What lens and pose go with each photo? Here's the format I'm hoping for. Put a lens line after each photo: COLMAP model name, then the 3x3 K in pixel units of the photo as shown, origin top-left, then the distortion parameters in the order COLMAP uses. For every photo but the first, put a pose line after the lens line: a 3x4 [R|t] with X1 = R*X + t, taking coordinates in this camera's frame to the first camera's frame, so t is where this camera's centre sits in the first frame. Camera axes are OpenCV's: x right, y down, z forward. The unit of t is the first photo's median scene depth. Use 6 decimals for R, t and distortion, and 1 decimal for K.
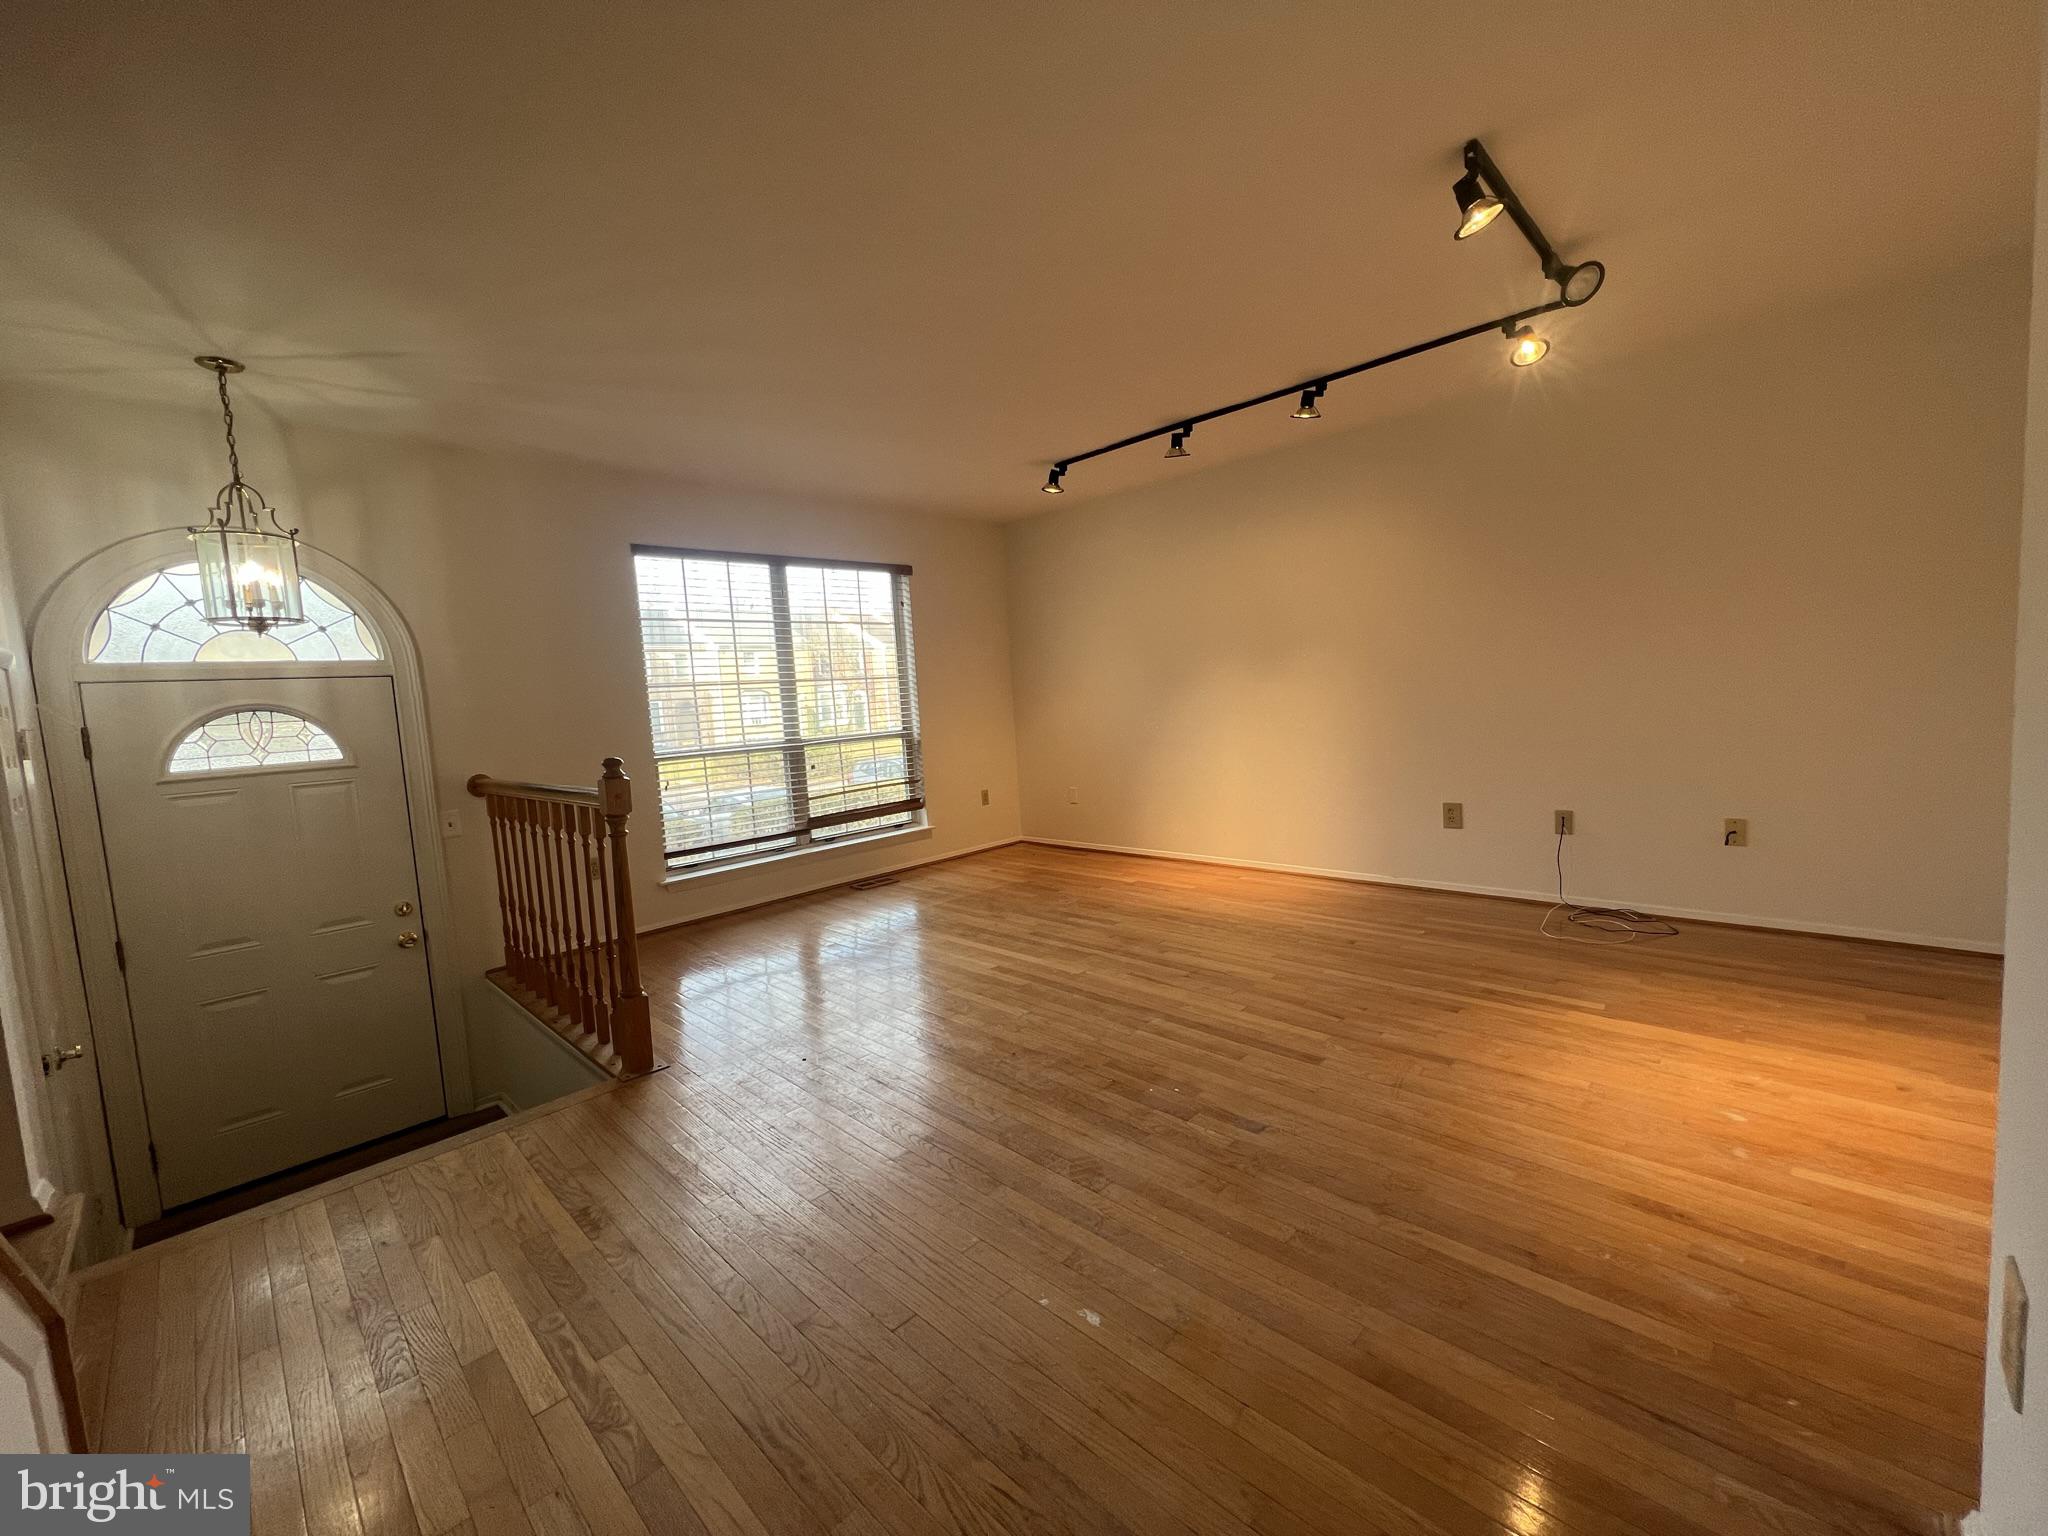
lens RADIAL K [[817.7, 0, 1022.2], [0, 817.7, 761.4], [0, 0, 1]] dist [-0.001660, 0.000397]
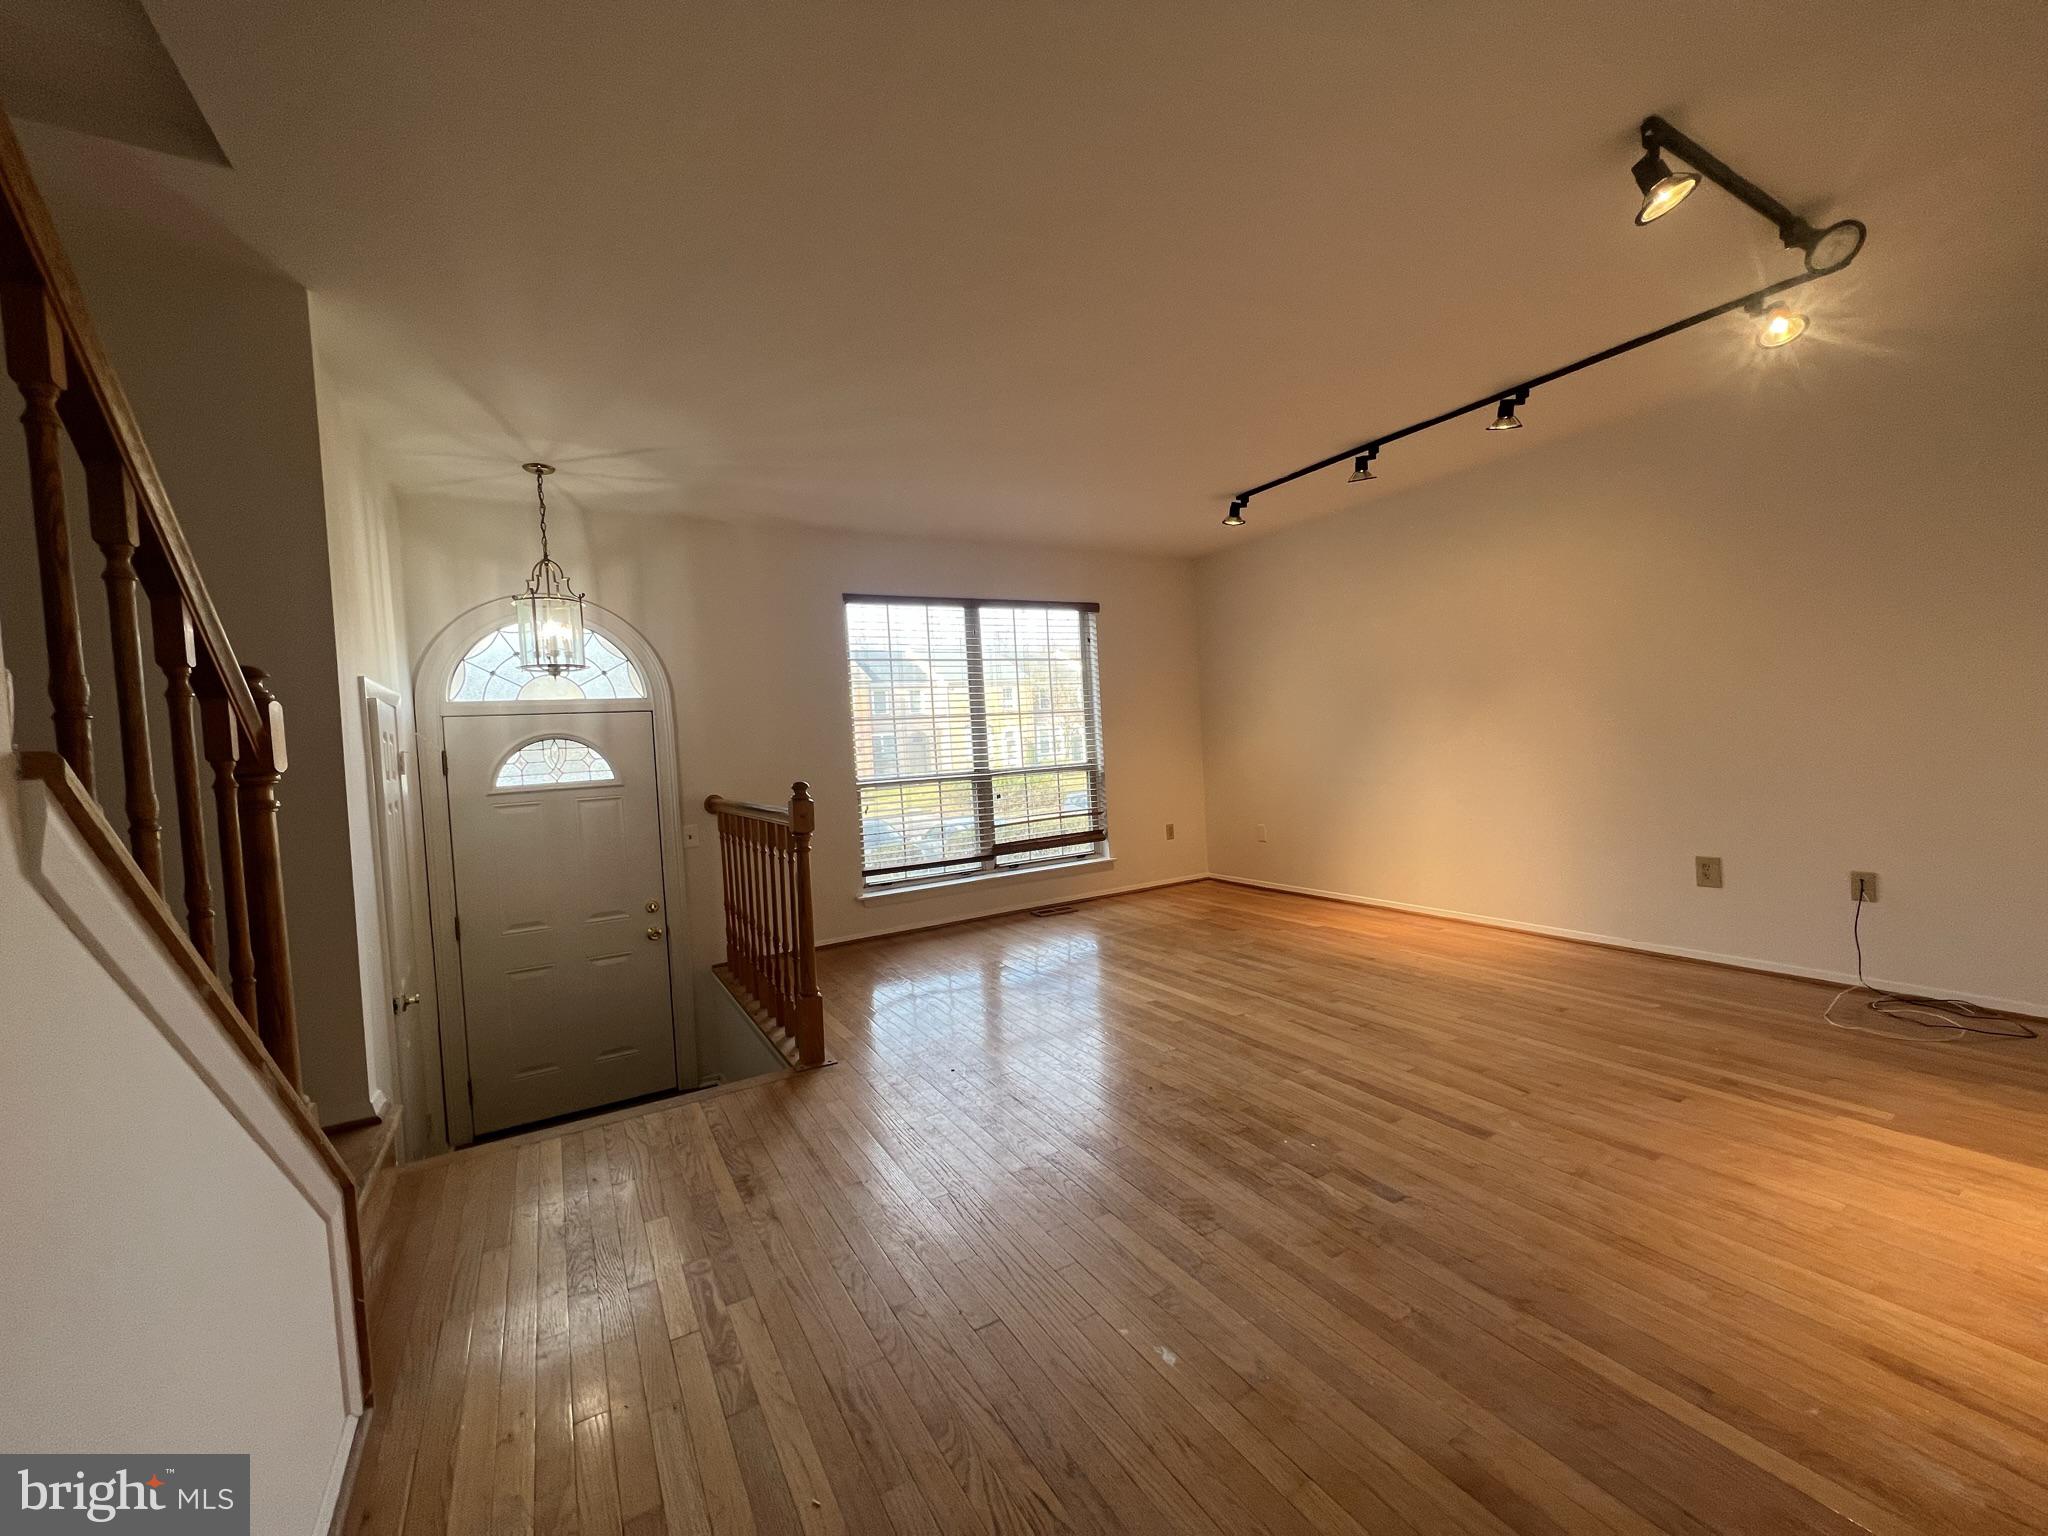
lens RADIAL K [[817.7, 0, 1022.2], [0, 817.7, 761.4], [0, 0, 1]] dist [-0.001660, 0.000397]
pose [[0.964678, 0.013822, -0.263069, 0.086820], [-0.024797, 0.998953, -0.038446, 0.002696], [0.262262, 0.043612, 0.964011, -0.015153]]
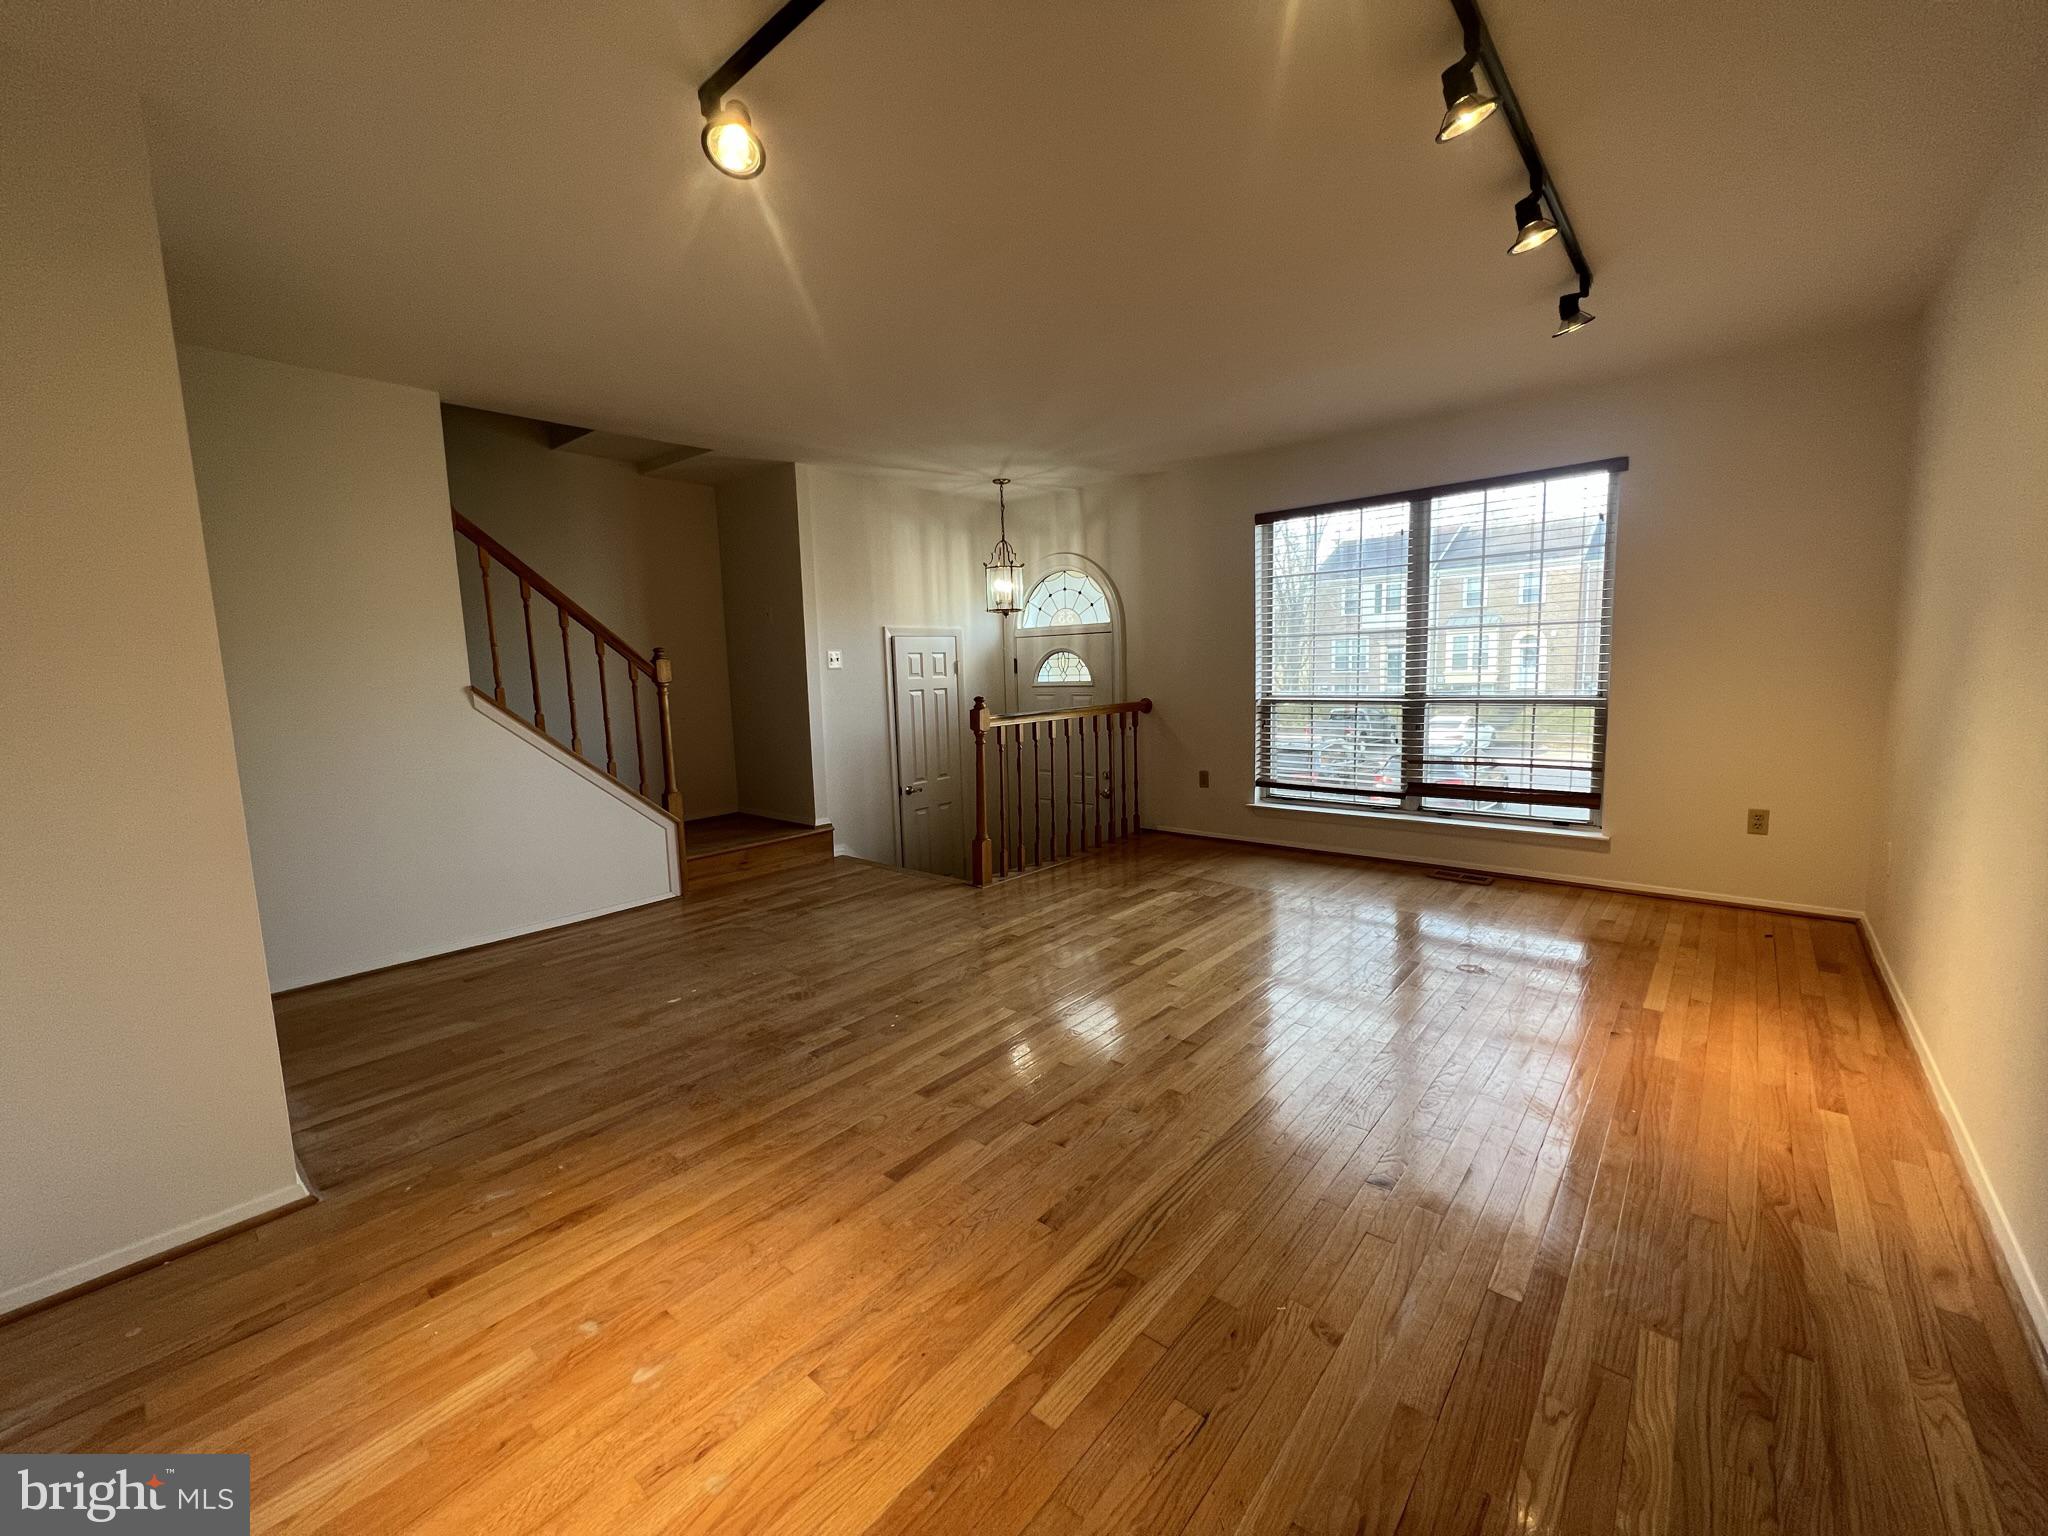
lens RADIAL K [[817.7, 0, 1022.2], [0, 817.7, 761.4], [0, 0, 1]] dist [-0.001660, 0.000397]
pose [[0.062062, 0.176029, -0.982427, 1.048837], [-0.056544, 0.983363, 0.172625, -0.150563], [0.996469, 0.044837, 0.070982, 0.882385]]
